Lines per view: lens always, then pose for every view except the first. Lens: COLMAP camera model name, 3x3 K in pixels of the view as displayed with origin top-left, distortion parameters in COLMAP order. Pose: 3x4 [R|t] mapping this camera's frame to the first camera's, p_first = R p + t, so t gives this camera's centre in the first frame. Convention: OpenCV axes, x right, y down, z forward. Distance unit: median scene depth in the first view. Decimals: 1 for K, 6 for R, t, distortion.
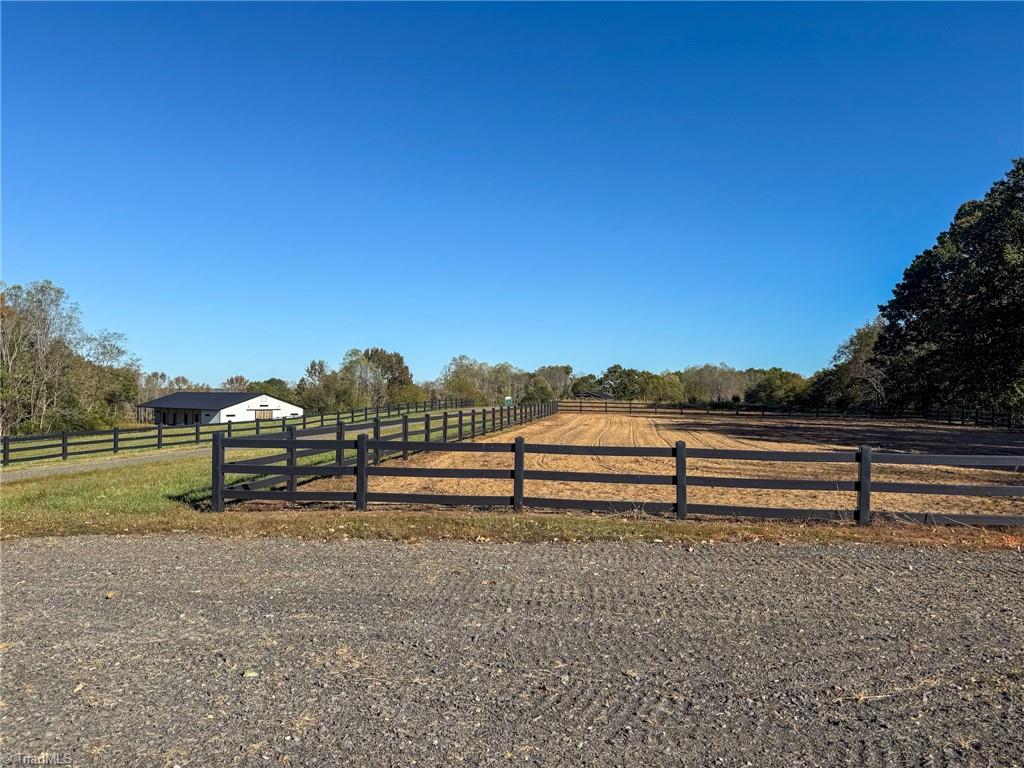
lens RADIAL K [[728.5, 0, 512.0], [0, 728.5, 384.0], [0, 0, 1]] dist [-0.002098, -0.002401]
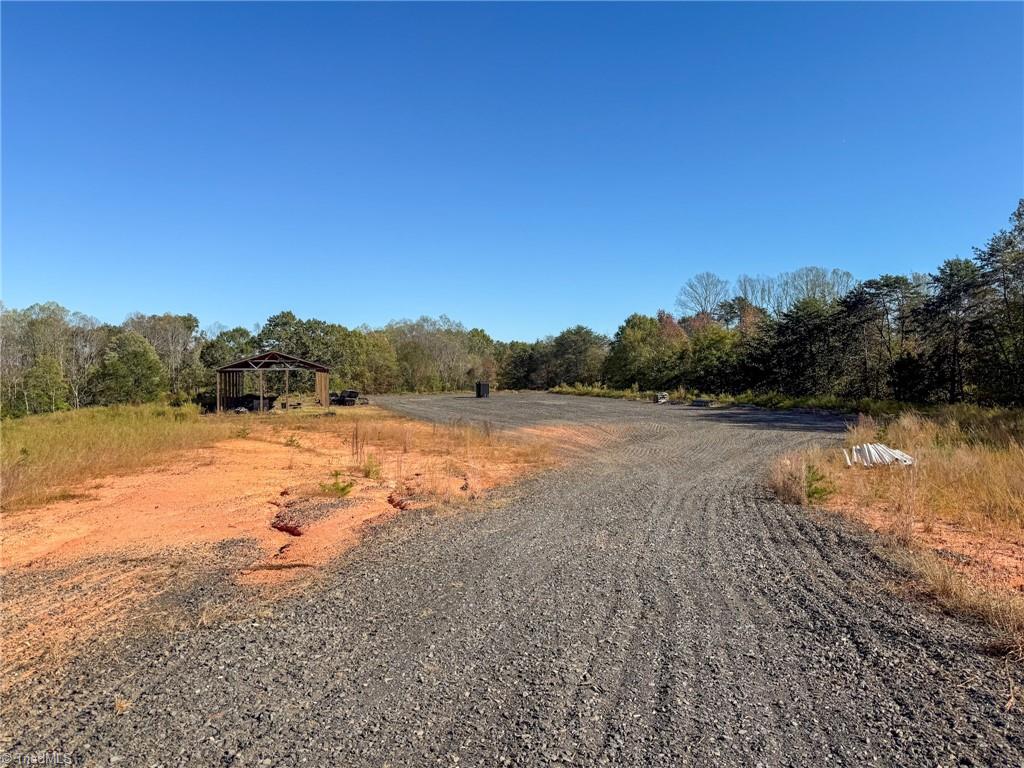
lens RADIAL K [[728.5, 0, 512.0], [0, 728.5, 384.0], [0, 0, 1]] dist [-0.002098, -0.002401]
pose [[0.875131, -0.029188, 0.483006, 0.031366], [0.012523, 0.999211, 0.037692, 0.013180], [-0.483725, -0.026937, 0.874806, 0.558867]]
